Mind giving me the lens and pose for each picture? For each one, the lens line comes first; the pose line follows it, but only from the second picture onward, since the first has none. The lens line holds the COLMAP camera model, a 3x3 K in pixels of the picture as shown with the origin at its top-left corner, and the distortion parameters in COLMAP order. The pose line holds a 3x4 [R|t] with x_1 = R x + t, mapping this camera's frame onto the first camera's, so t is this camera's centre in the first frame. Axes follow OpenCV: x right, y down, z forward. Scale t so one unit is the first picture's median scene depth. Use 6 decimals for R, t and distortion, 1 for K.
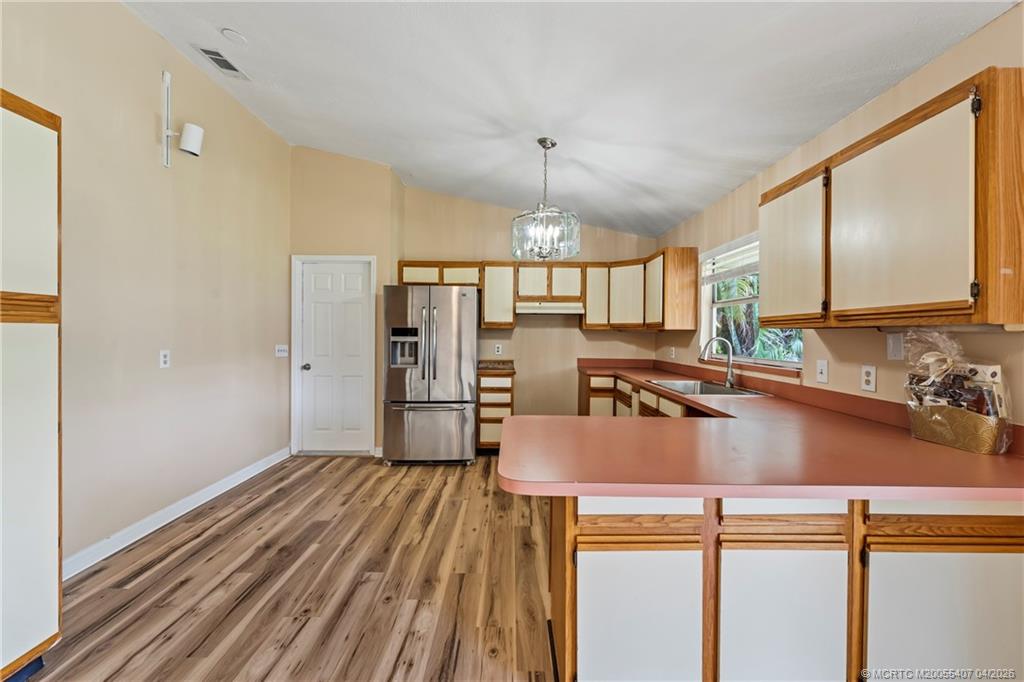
lens RADIAL K [[414.5, 0, 508.6], [0, 414.5, 336.5], [0, 0, 1]] dist [0.002838, -0.000690]
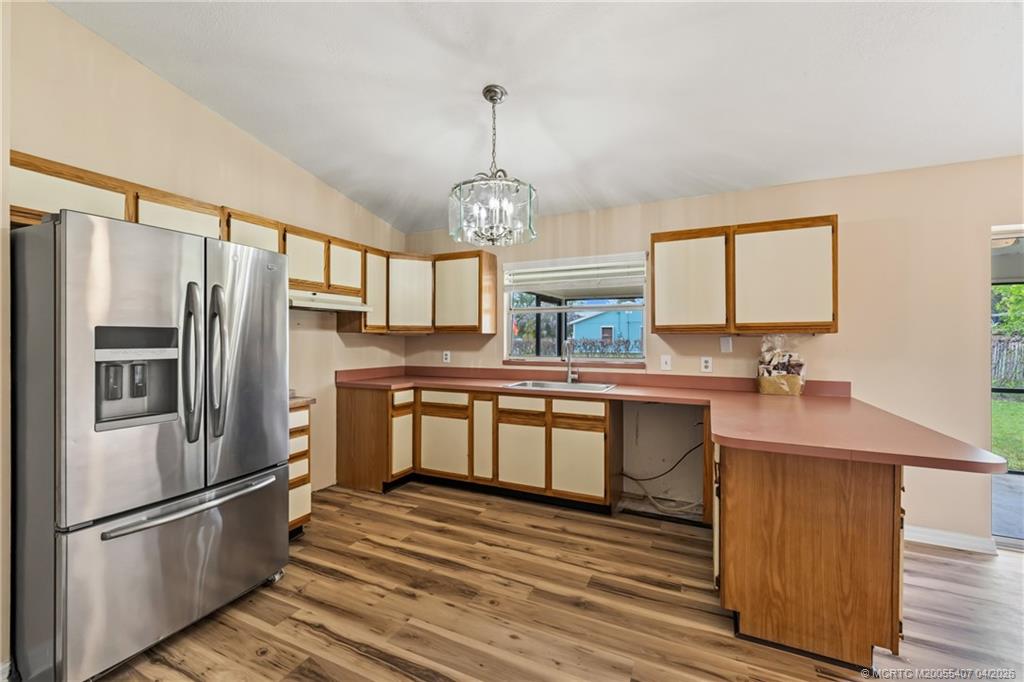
lens RADIAL K [[414.5, 0, 507.0], [0, 414.5, 340.6], [0, 0, 1]] dist [0.002838, -0.000690]
pose [[0.423496, -0.012528, 0.905812, -0.434584], [0.008745, 0.999914, 0.009741, -0.007619], [-0.905856, 0.003796, 0.423569, 0.466801]]
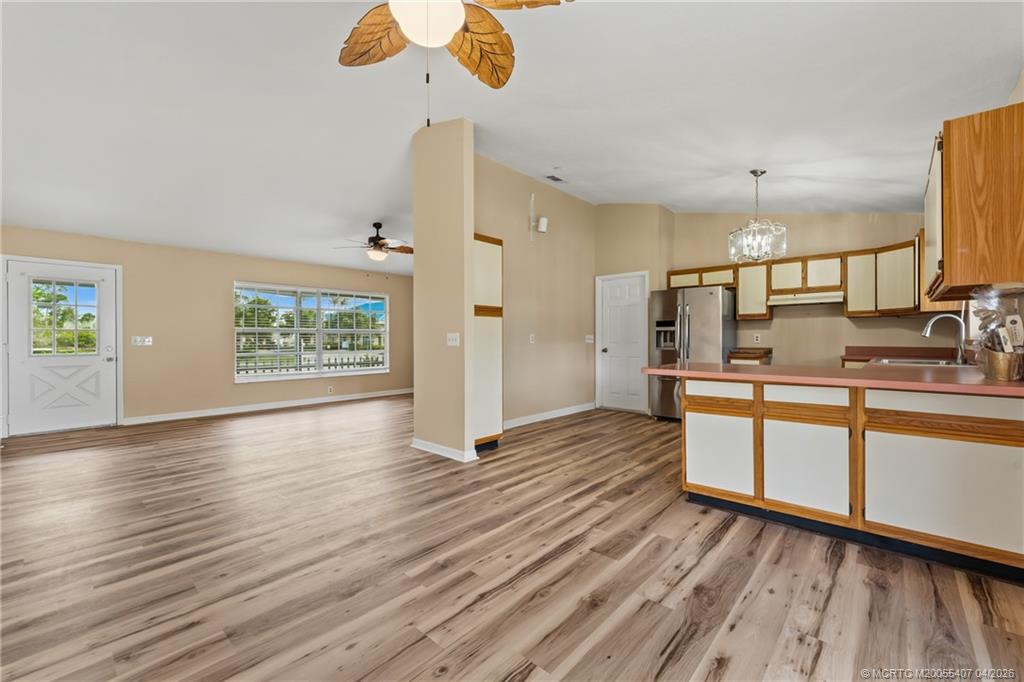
lens RADIAL K [[414.5, 0, 514.4], [0, 414.5, 340.8], [0, 0, 1]] dist [0.002838, -0.000690]
pose [[0.745618, -0.006204, -0.666345, 0.275974], [0.003182, 0.999978, -0.005750, 0.049476], [0.666366, 0.002167, 0.745622, -0.343760]]
